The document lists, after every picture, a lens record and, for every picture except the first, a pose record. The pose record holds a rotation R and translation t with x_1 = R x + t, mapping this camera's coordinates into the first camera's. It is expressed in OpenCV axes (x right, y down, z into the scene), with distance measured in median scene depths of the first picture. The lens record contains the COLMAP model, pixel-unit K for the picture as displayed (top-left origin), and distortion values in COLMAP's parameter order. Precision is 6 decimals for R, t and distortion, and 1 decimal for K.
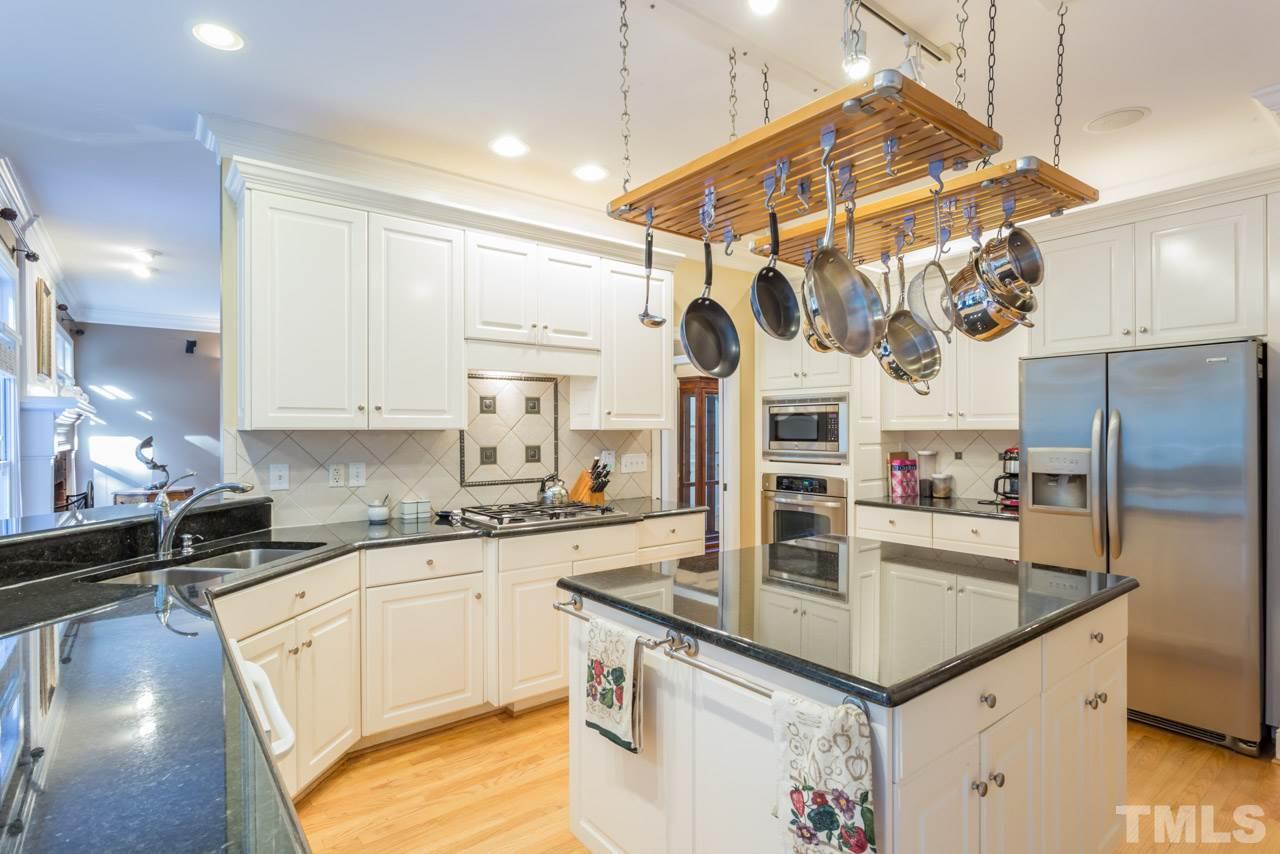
lens RADIAL K [[658.9, 0, 640.0], [0, 658.9, 427.0], [0, 0, 1]] dist [0.004930, 0.000717]
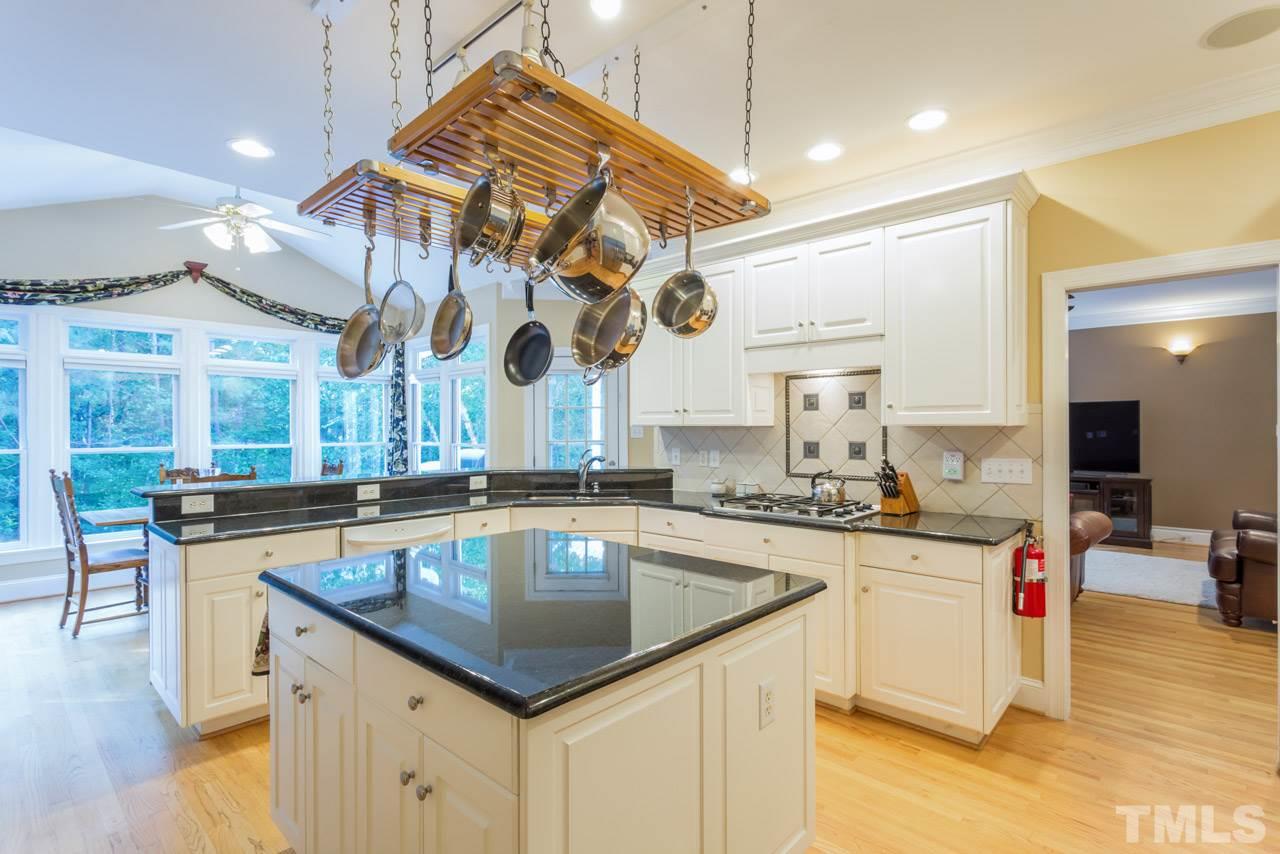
lens RADIAL K [[619.2, 0, 640.0], [0, 619.2, 427.0], [0, 0, 1]] dist [0.001467, 0.000980]
pose [[0.170835, 0.003517, -0.985293, 0.741072], [0.007737, 0.999958, 0.004911, -0.000828], [0.985269, -0.008462, 0.170801, 0.580212]]
